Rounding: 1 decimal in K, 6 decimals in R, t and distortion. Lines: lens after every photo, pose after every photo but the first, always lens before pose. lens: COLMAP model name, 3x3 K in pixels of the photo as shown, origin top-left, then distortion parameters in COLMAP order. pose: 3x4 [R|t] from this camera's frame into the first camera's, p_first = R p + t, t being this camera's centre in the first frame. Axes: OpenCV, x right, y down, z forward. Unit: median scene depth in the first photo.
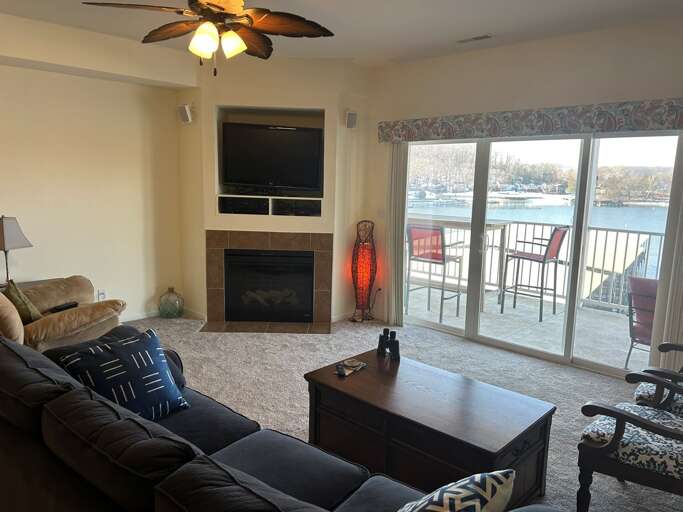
lens RADIAL K [[509.7, 0, 341.5], [0, 509.7, 256.0], [0, 0, 1]] dist [0.061681, -0.105987]
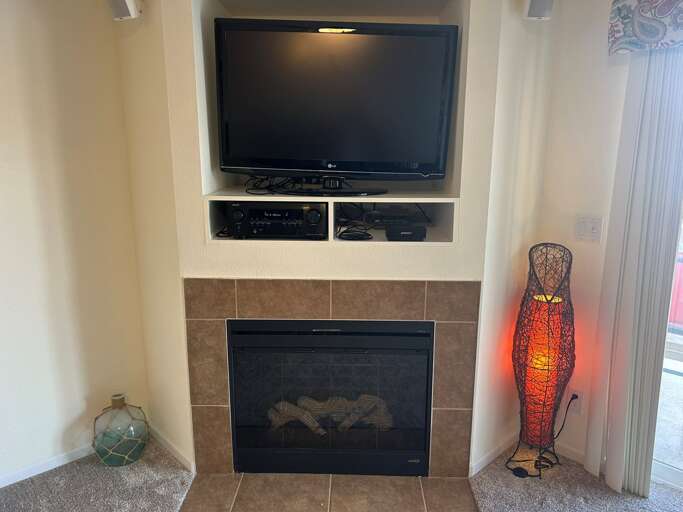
lens RADIAL K [[509.7, 0, 341.5], [0, 509.7, 256.0], [0, 0, 1]] dist [0.061681, -0.105987]
pose [[0.999096, -0.018291, -0.038381, -0.113155], [0.019599, 0.999230, 0.033994, -0.080574], [0.037730, -0.034715, 0.998685, 0.564841]]
